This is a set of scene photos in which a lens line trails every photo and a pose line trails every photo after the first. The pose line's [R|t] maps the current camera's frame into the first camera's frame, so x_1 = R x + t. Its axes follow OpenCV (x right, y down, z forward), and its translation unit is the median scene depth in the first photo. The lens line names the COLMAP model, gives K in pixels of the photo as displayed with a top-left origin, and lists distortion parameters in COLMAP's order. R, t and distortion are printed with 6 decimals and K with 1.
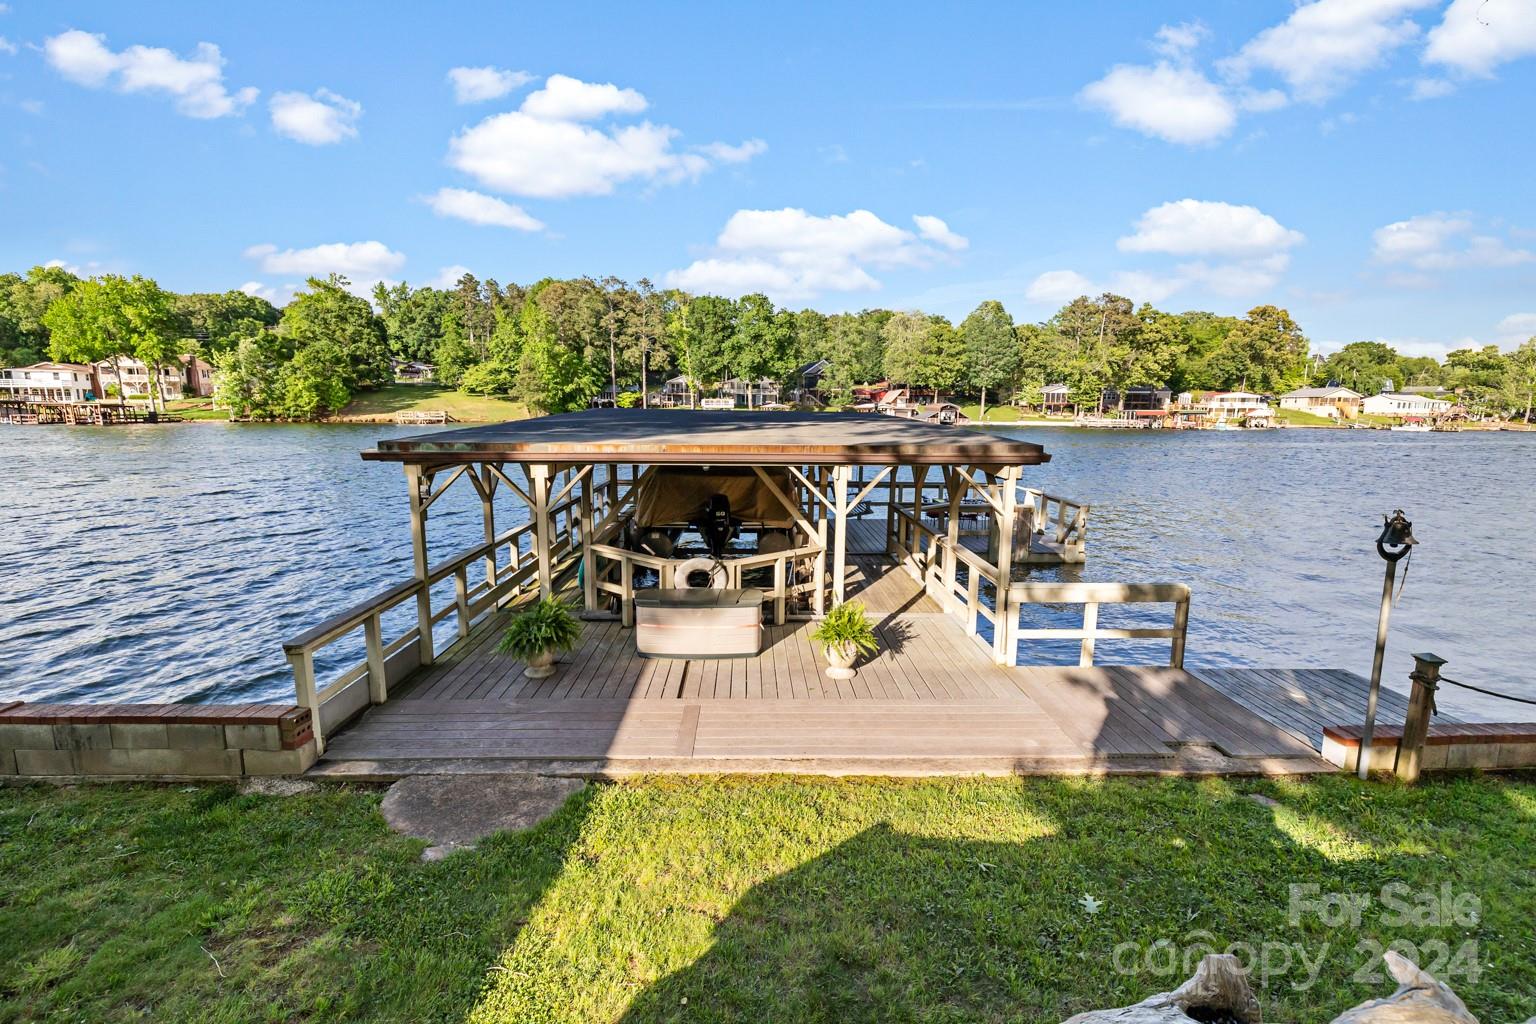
lens RADIAL K [[660.4, 0, 760.0], [0, 660.4, 512.9], [0, 0, 1]] dist [-0.000091, -0.000077]
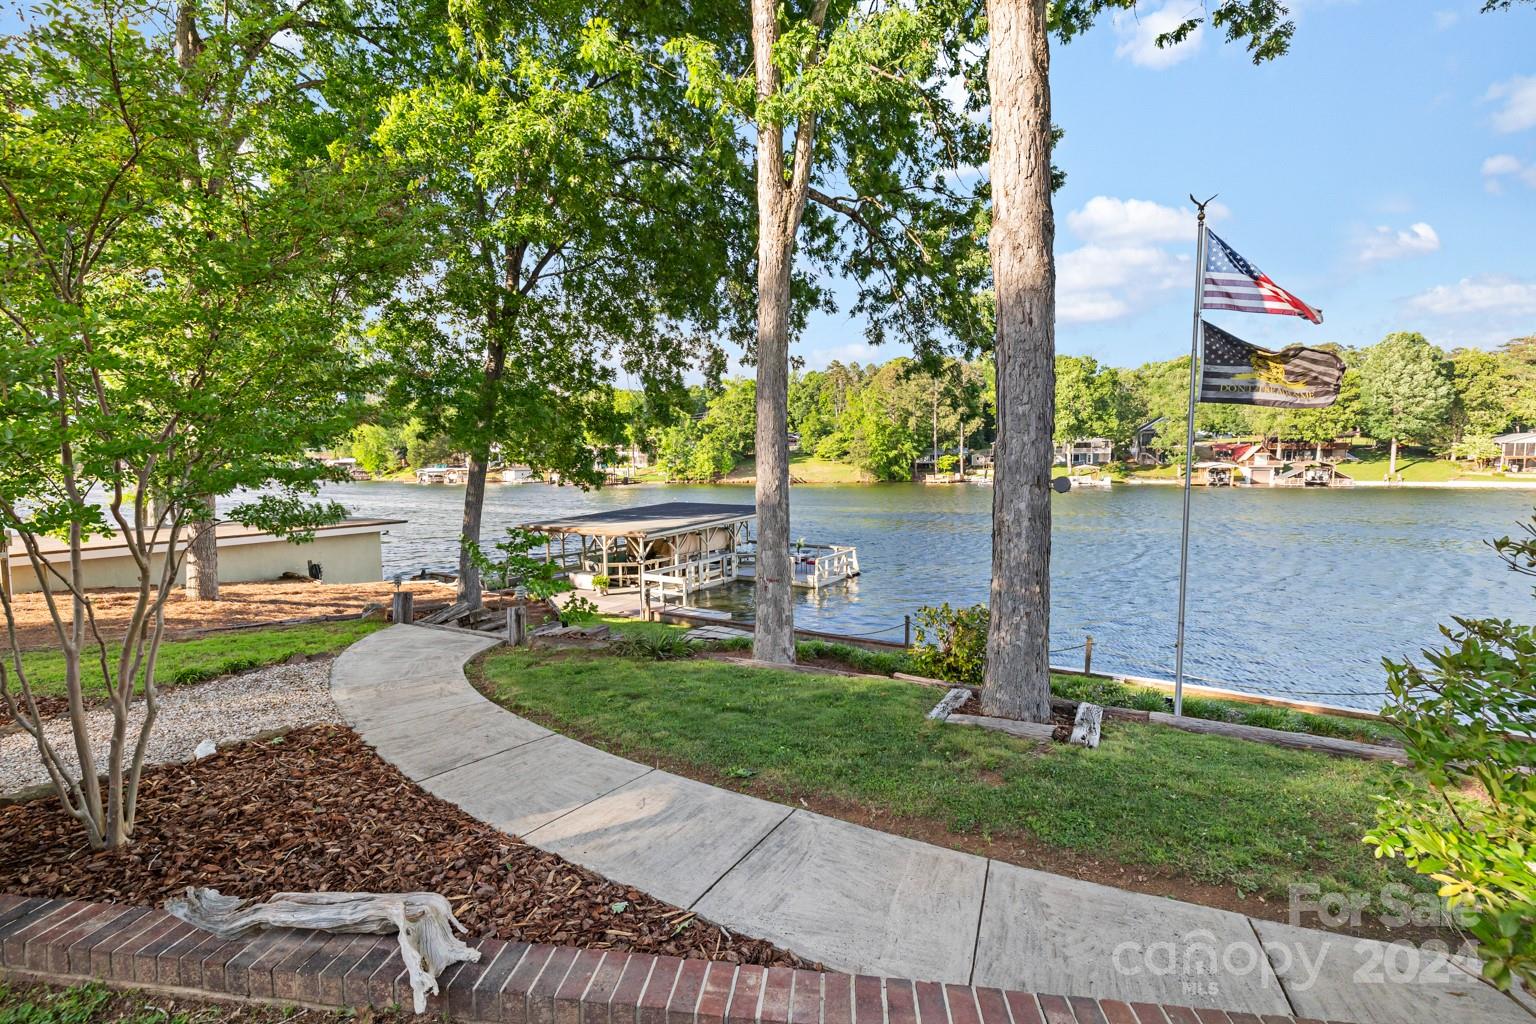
lens RADIAL K [[659.0, 0, 768.0], [0, 659.0, 512.0], [0, 0, 1]] dist [0.002504, -0.000232]
pose [[0.836617, 0.026086, -0.547166, 0.153256], [-0.068958, 0.995935, -0.057956, -0.003645], [0.543430, 0.086218, 0.835015, -0.074536]]
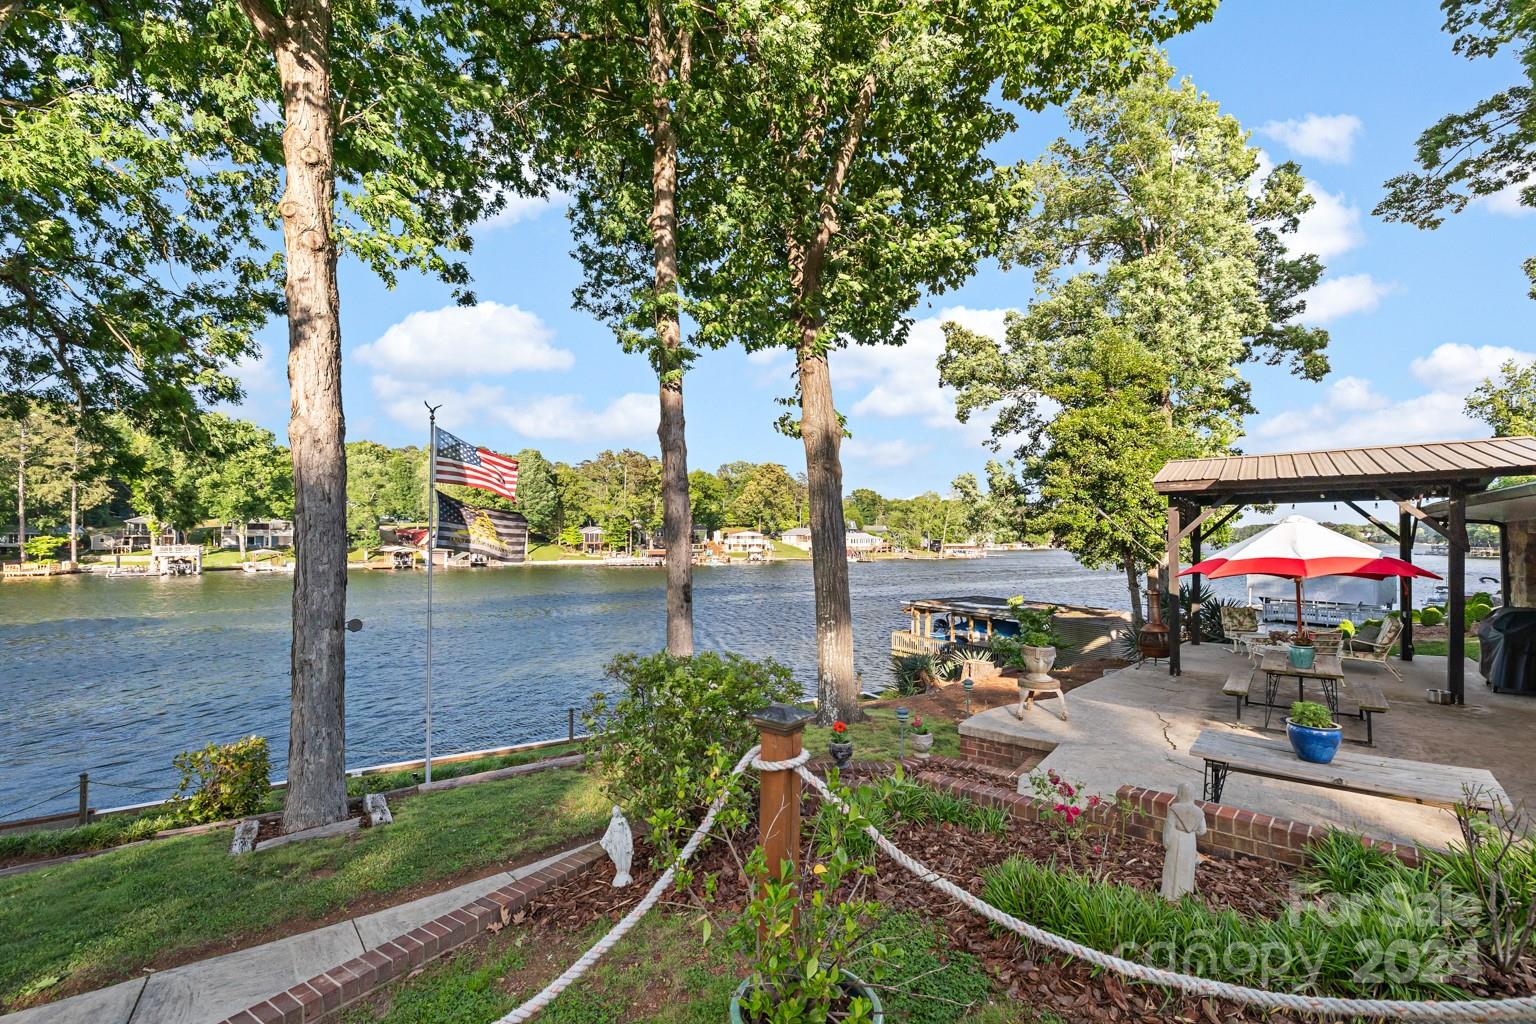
lens RADIAL K [[674.7, 0, 755.1], [0, 674.7, 528.2], [0, 0, 1]] dist [0.003566, -0.000348]
pose [[0.874757, -0.000425, 0.484562, 0.146339], [0.080776, 0.986135, -0.144956, -0.006936], [-0.477782, 0.165942, 0.862663, -0.099025]]
